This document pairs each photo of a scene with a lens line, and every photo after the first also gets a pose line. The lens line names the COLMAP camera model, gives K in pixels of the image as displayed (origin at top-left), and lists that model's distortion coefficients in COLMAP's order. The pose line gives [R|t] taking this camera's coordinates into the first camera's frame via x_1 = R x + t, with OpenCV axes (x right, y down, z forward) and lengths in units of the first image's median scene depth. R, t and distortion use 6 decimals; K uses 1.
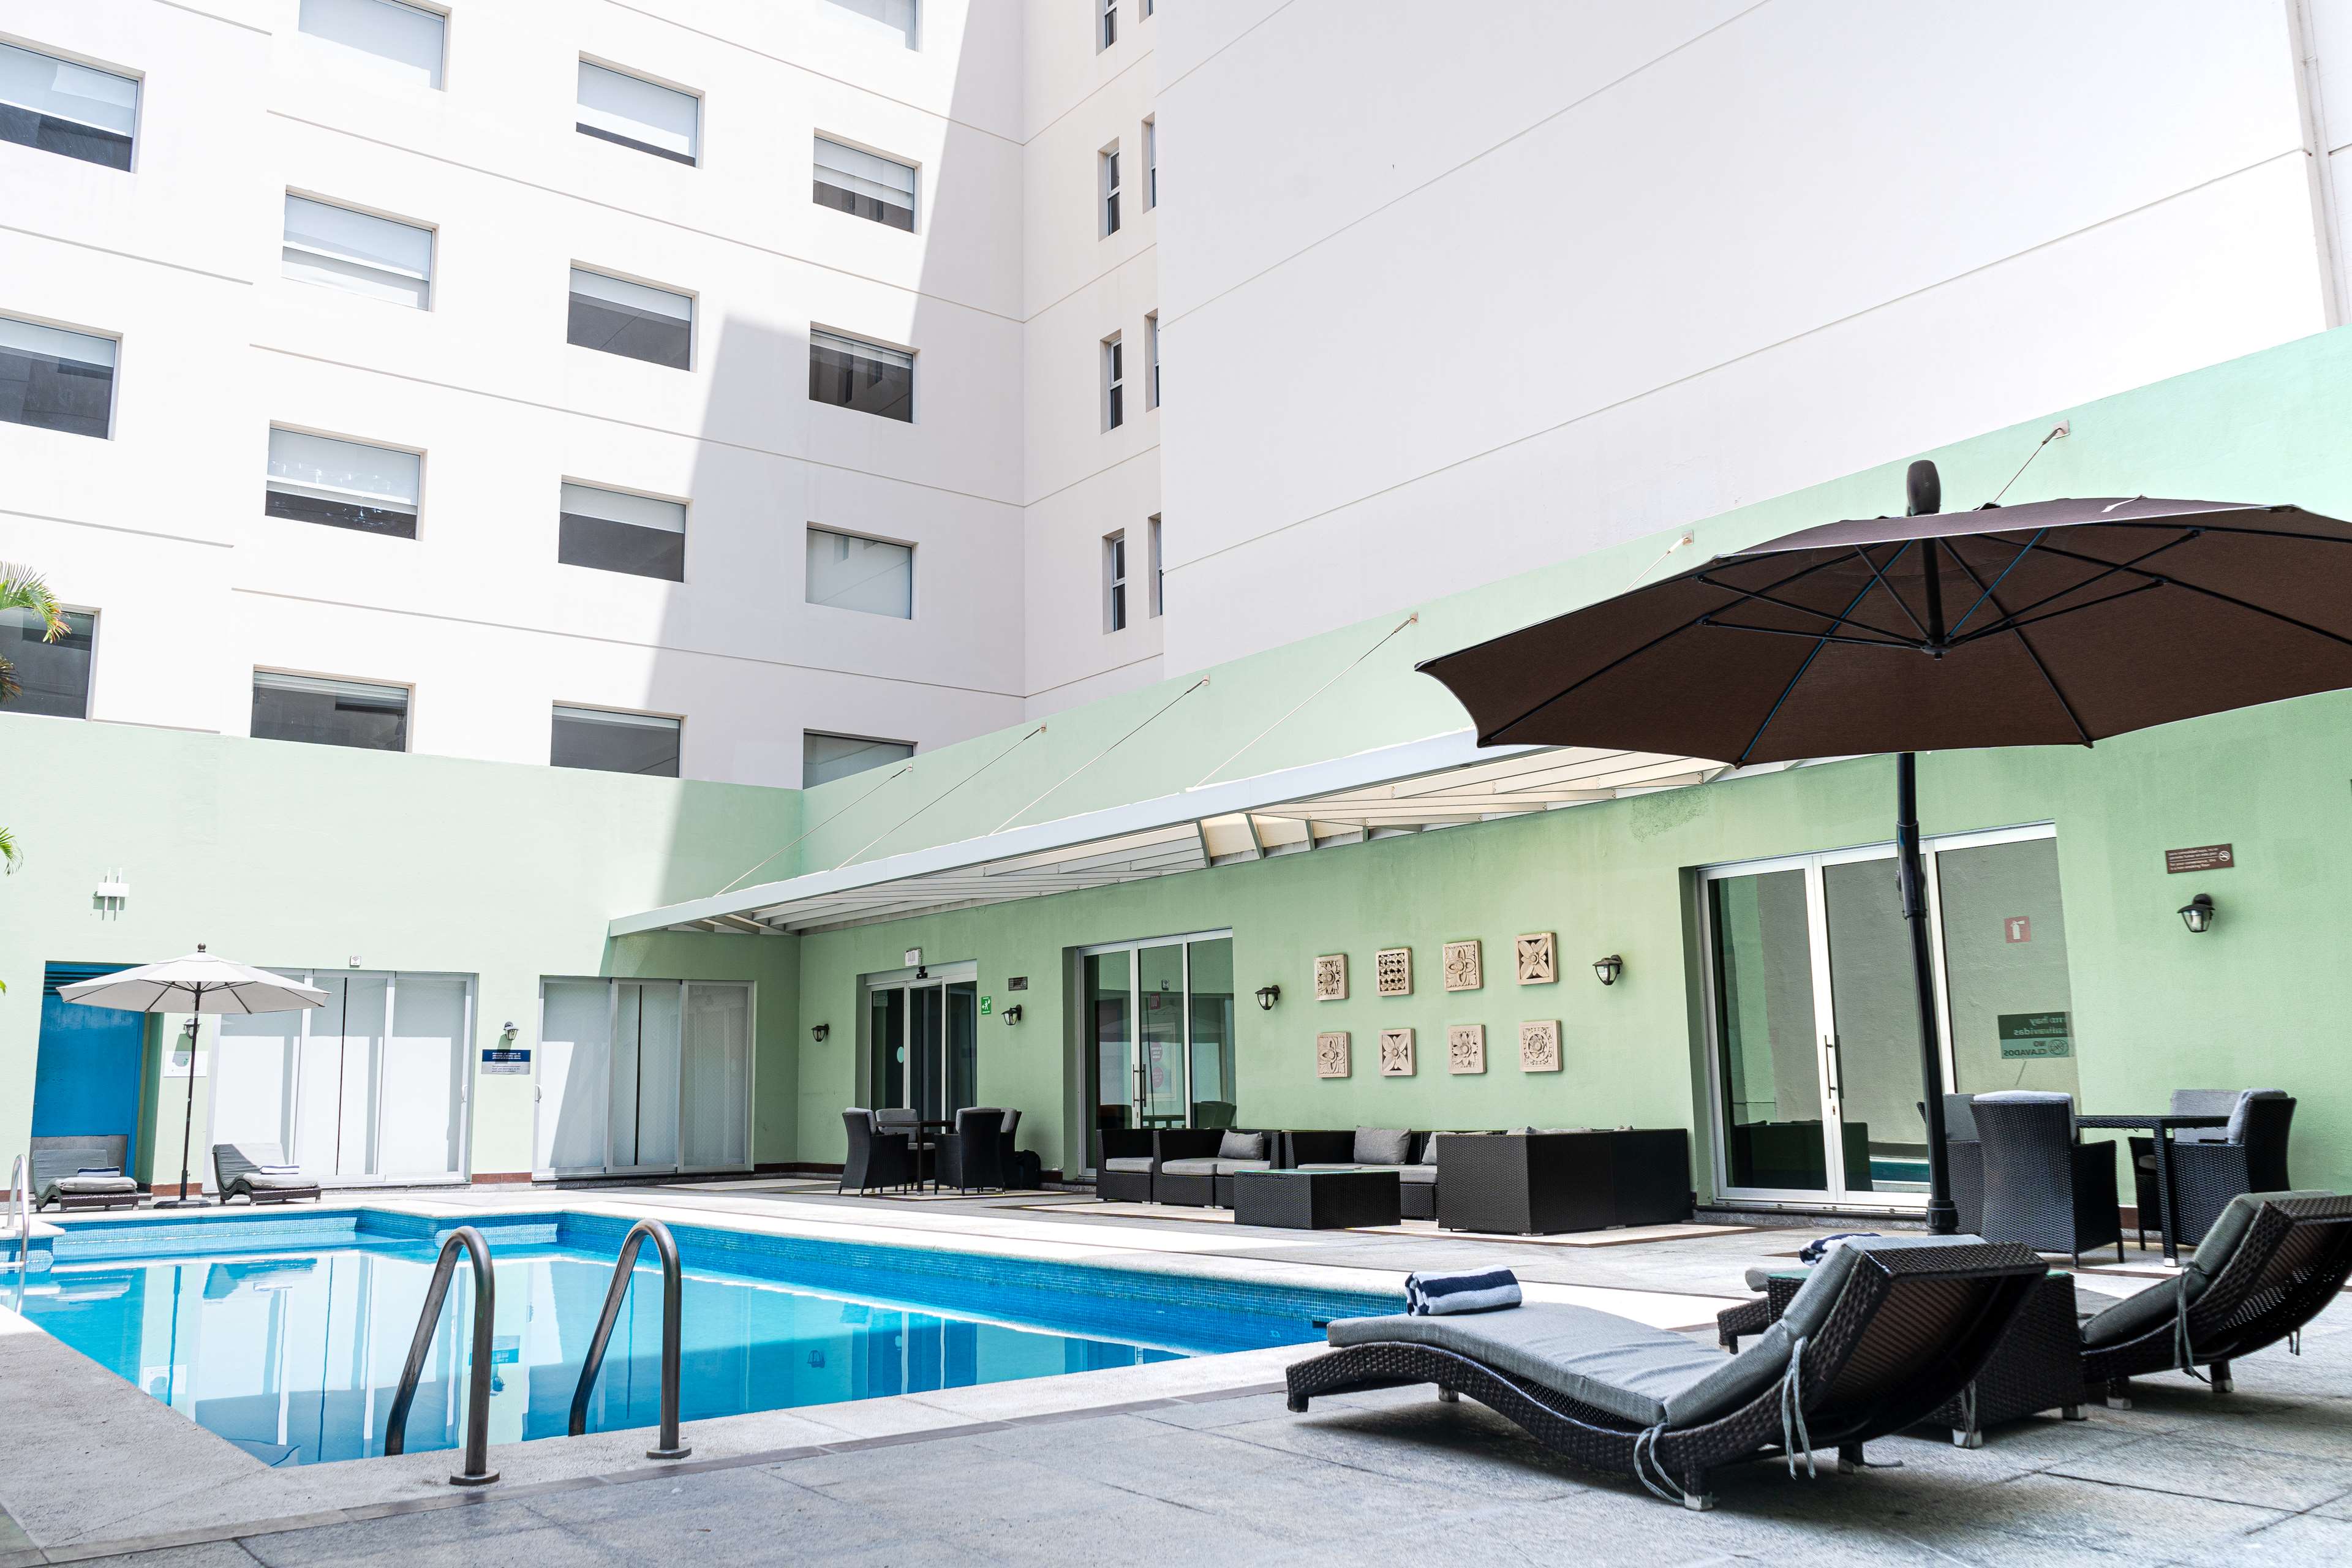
lens RADIAL K [[1899.2, 0, 1176.0], [0, 1899.2, 784.0], [0, 0, 1]] dist [-0.013871, 0.008273]
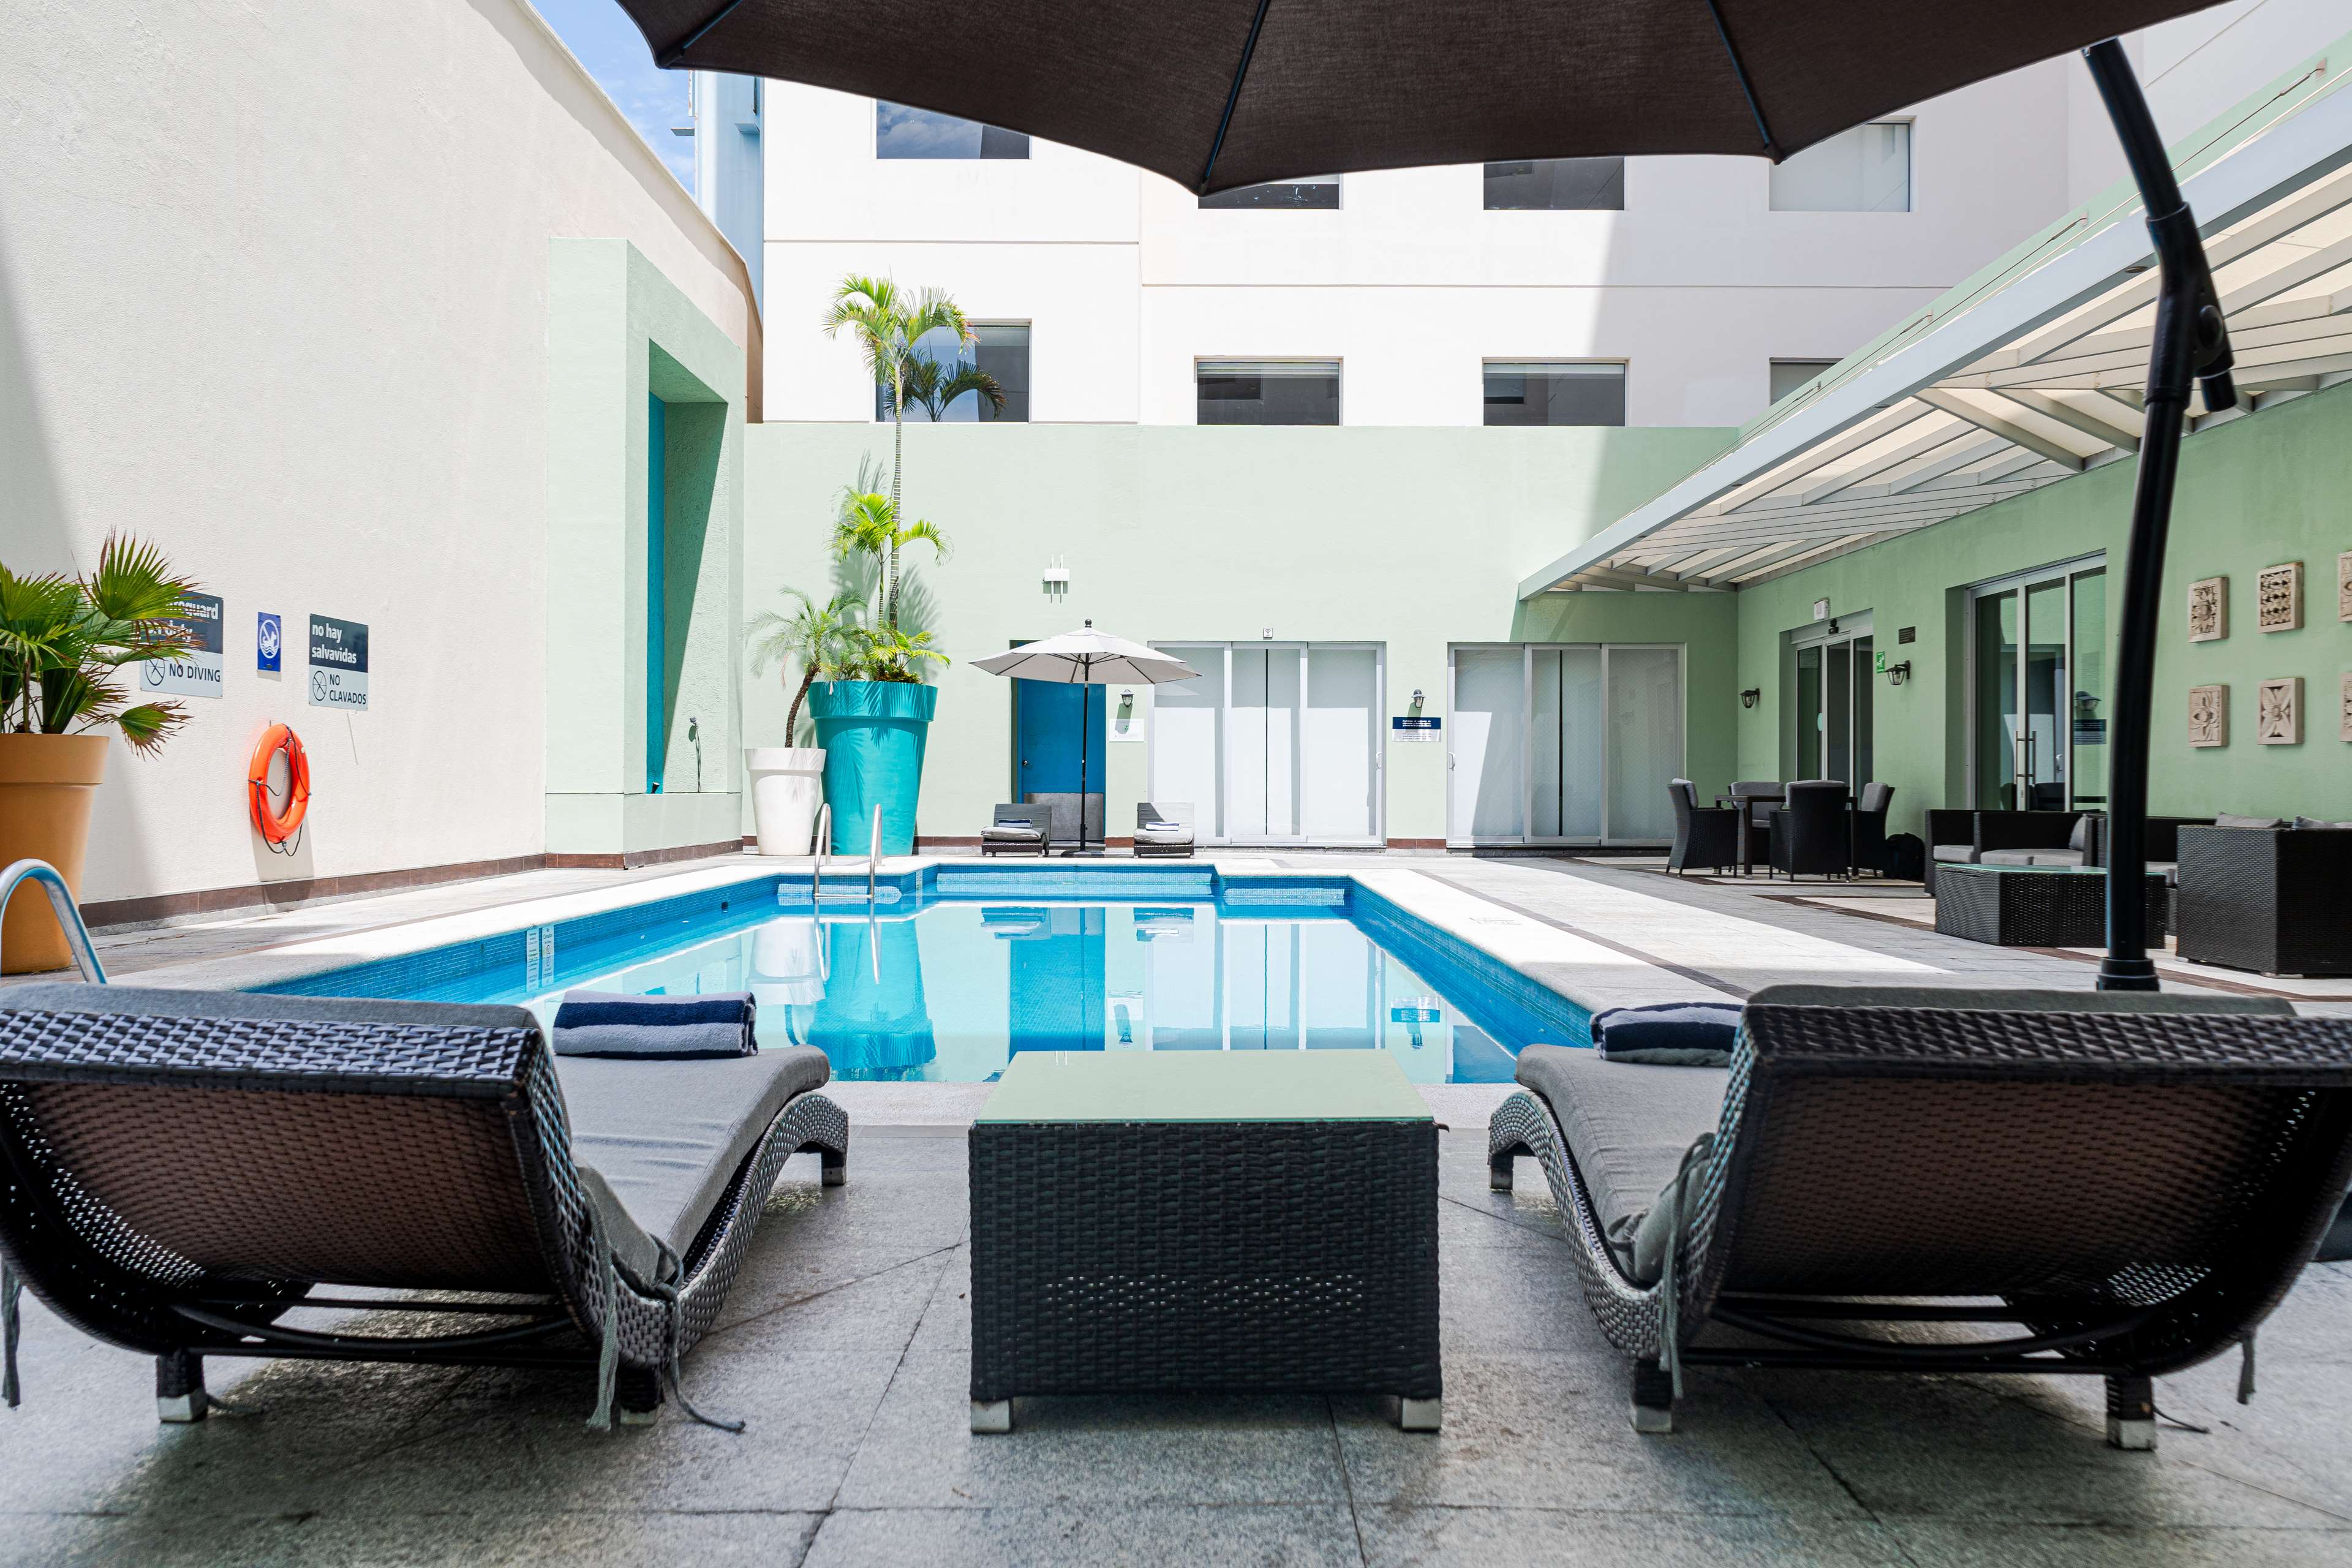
lens RADIAL K [[1893.7, 0, 1176.0], [0, 1893.7, 784.0], [0, 0, 1]] dist [-0.001375, -0.000294]
pose [[0.788787, 0.019177, -0.614368, 0.206778], [0.084429, 0.986659, 0.139196, 0.032459], [0.608841, -0.161666, 0.776645, 0.183528]]
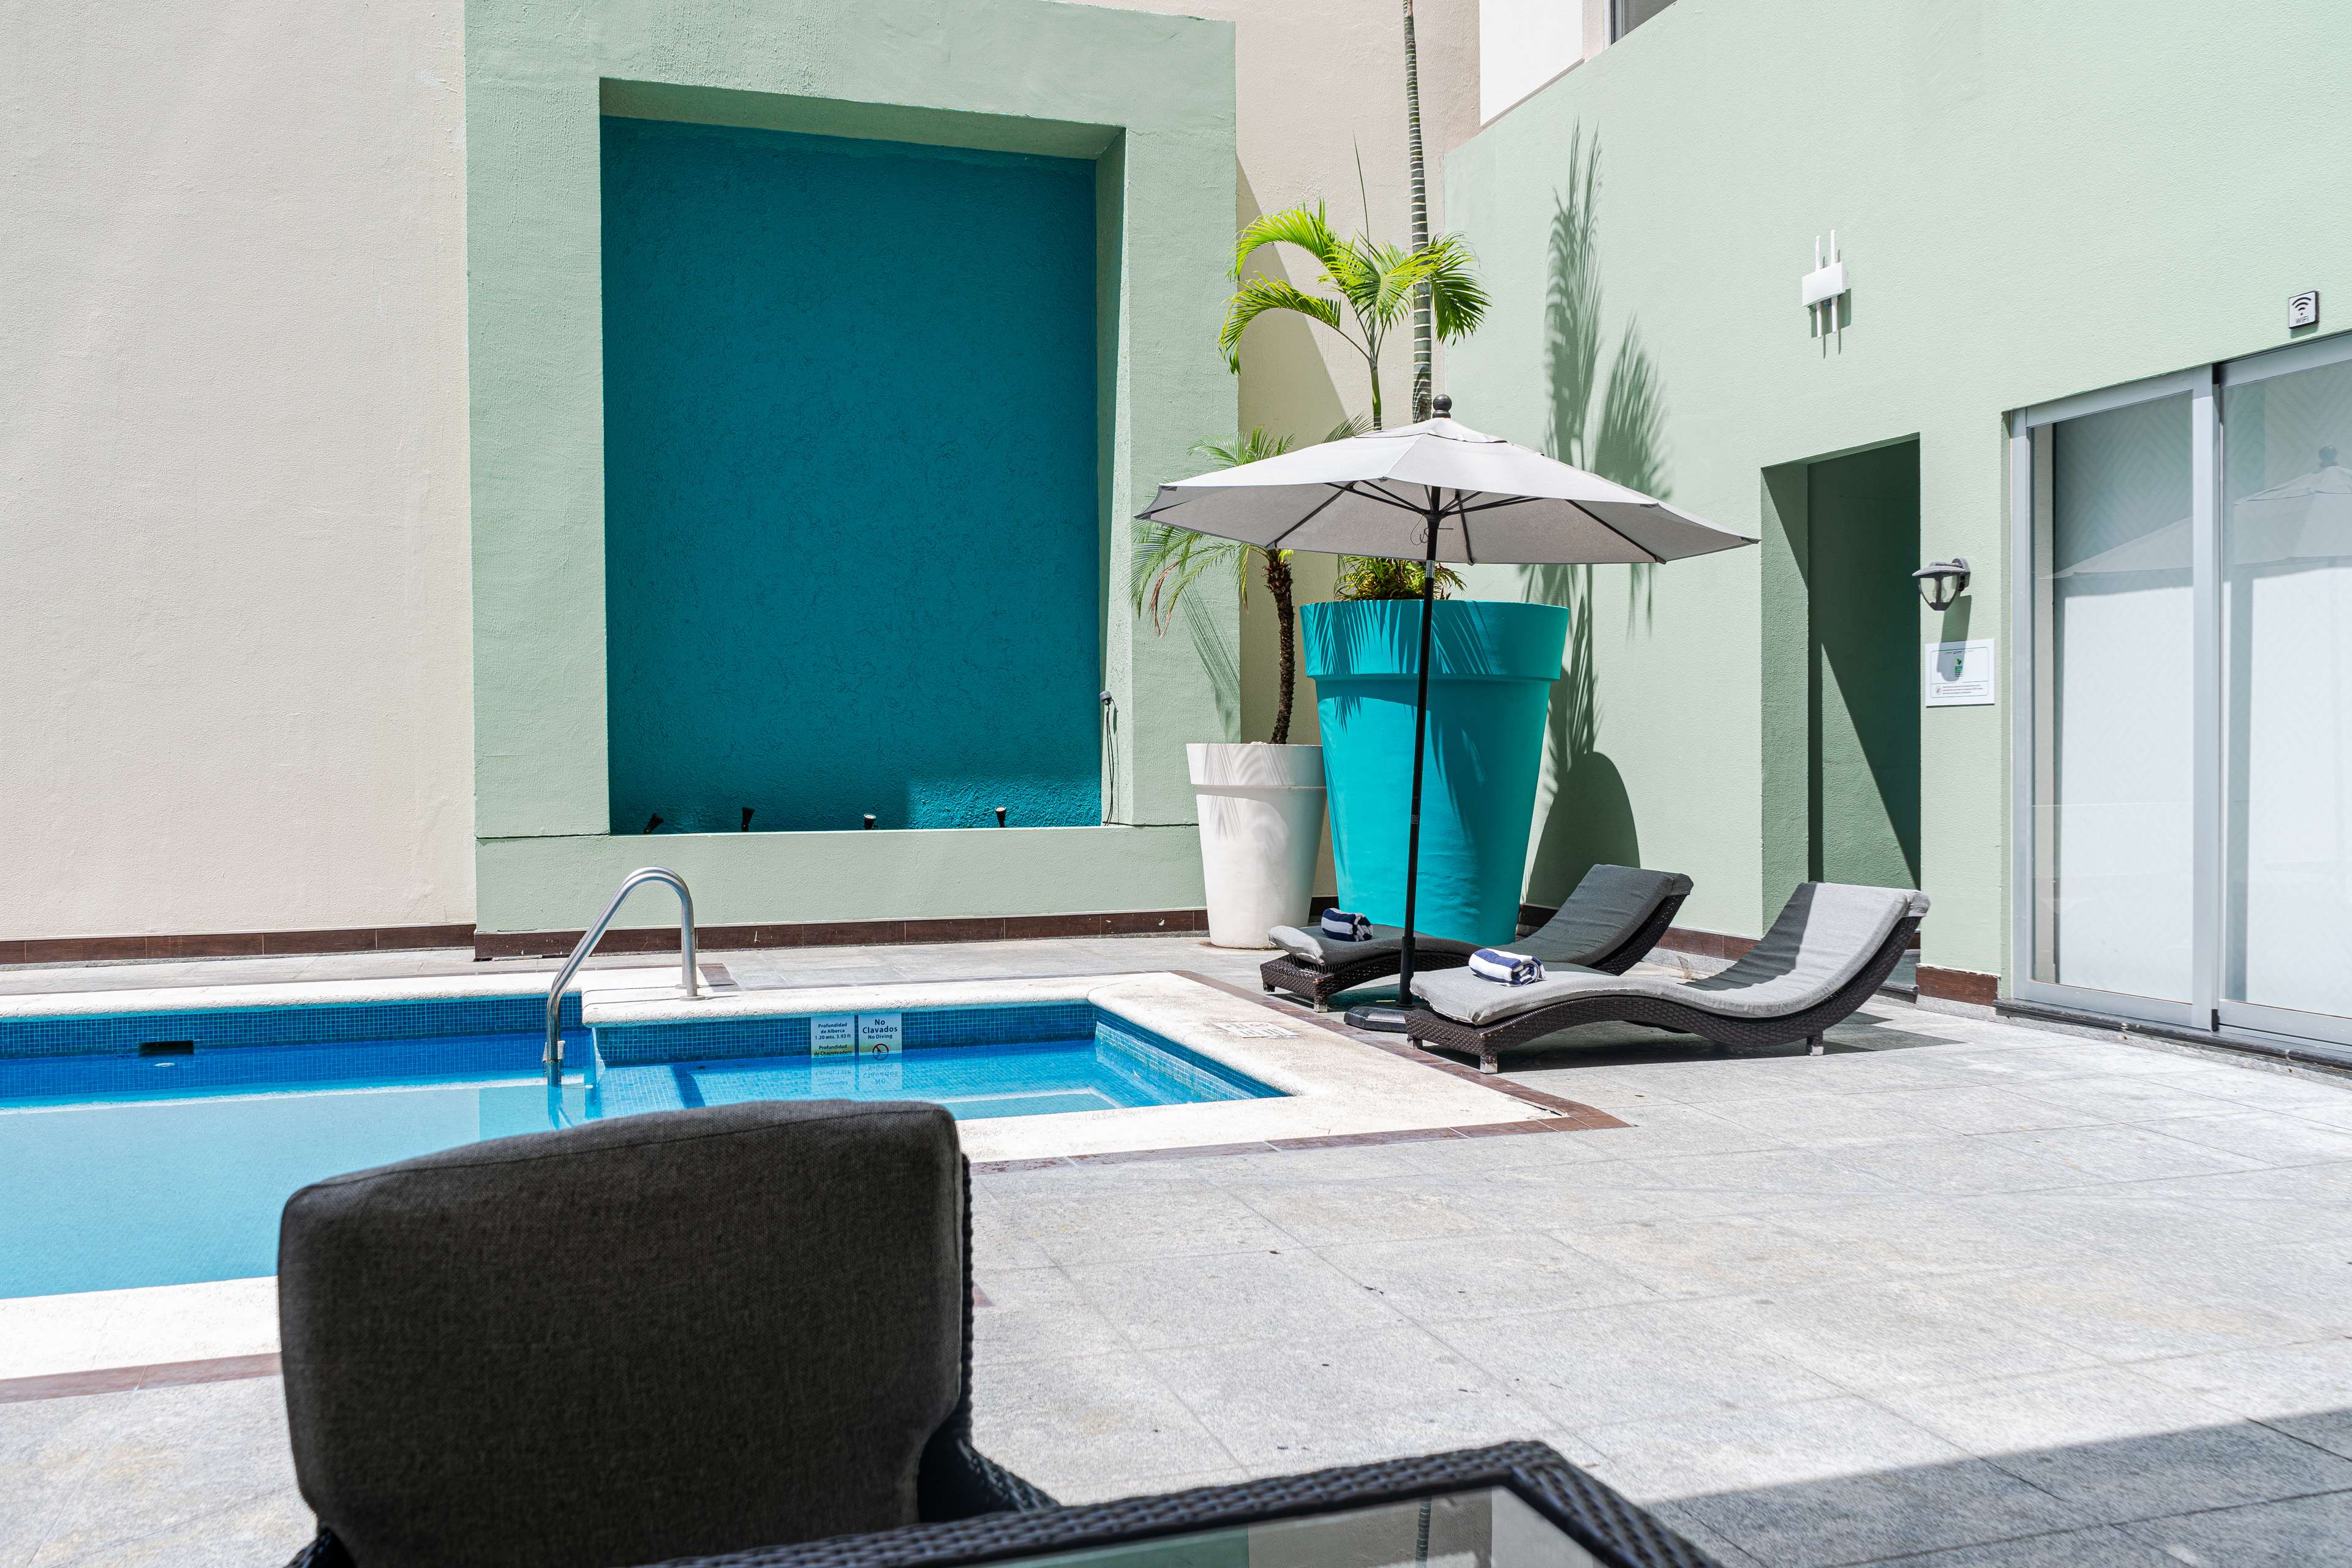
lens RADIAL K [[1899.2, 0, 1176.0], [0, 1899.2, 784.0], [0, 0, 1]] dist [-0.013871, 0.008273]
pose [[-0.345963, 0.037535, -0.937497, -0.113902], [0.167597, 0.985601, -0.022387, 0.177568], [0.923158, -0.164867, -0.347273, 1.147490]]
